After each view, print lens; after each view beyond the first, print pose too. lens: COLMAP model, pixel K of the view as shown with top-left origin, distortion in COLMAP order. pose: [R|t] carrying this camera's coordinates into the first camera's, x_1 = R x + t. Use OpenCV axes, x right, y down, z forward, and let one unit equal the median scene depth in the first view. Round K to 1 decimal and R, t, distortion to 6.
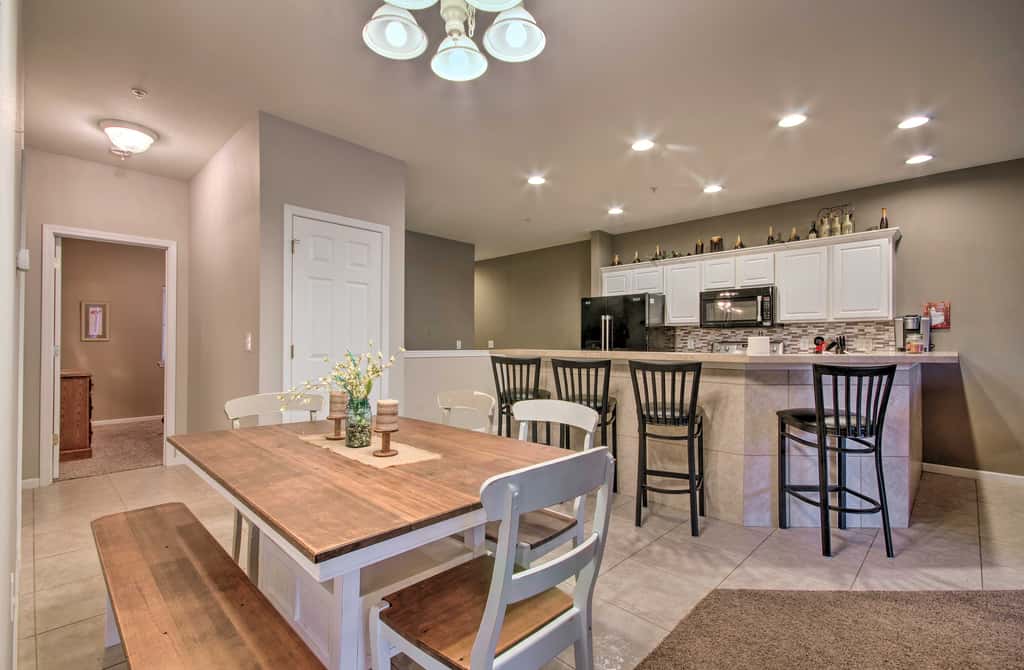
lens RADIAL K [[464.2, 0, 505.7], [0, 464.2, 340.2], [0, 0, 1]] dist [0.002331, -0.000293]
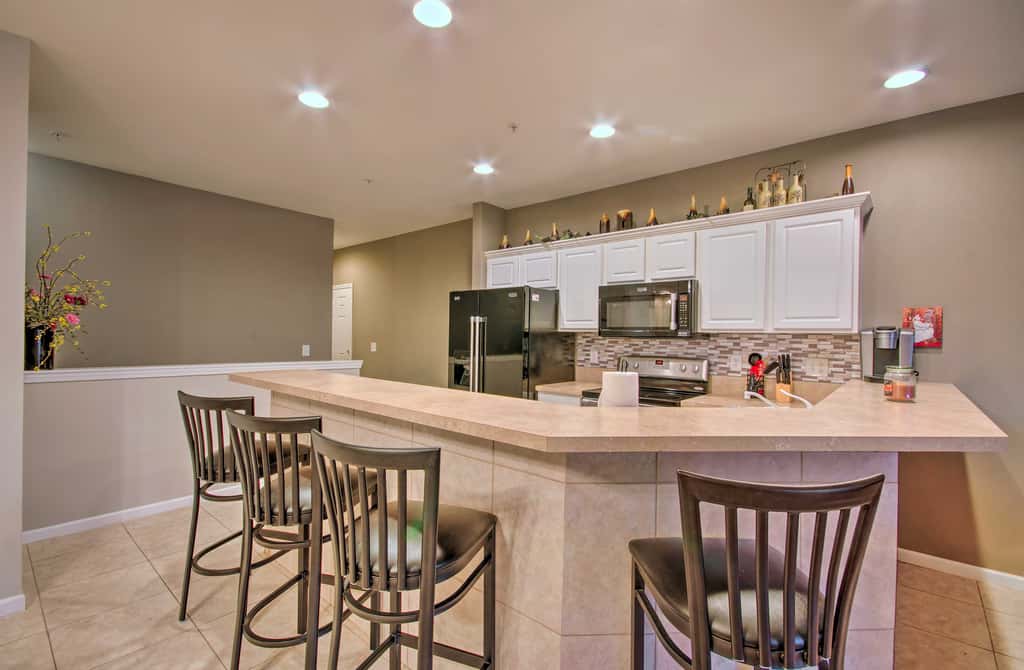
lens RADIAL K [[458.7, 0, 512.0], [0, 458.7, 335.0], [0, 0, 1]] dist [0.005734, 0.000313]
pose [[0.997892, 0.012182, 0.063747, 0.264291], [-0.012575, 0.999904, 0.005772, -0.034281], [-0.063670, -0.006561, 0.997949, 0.333488]]
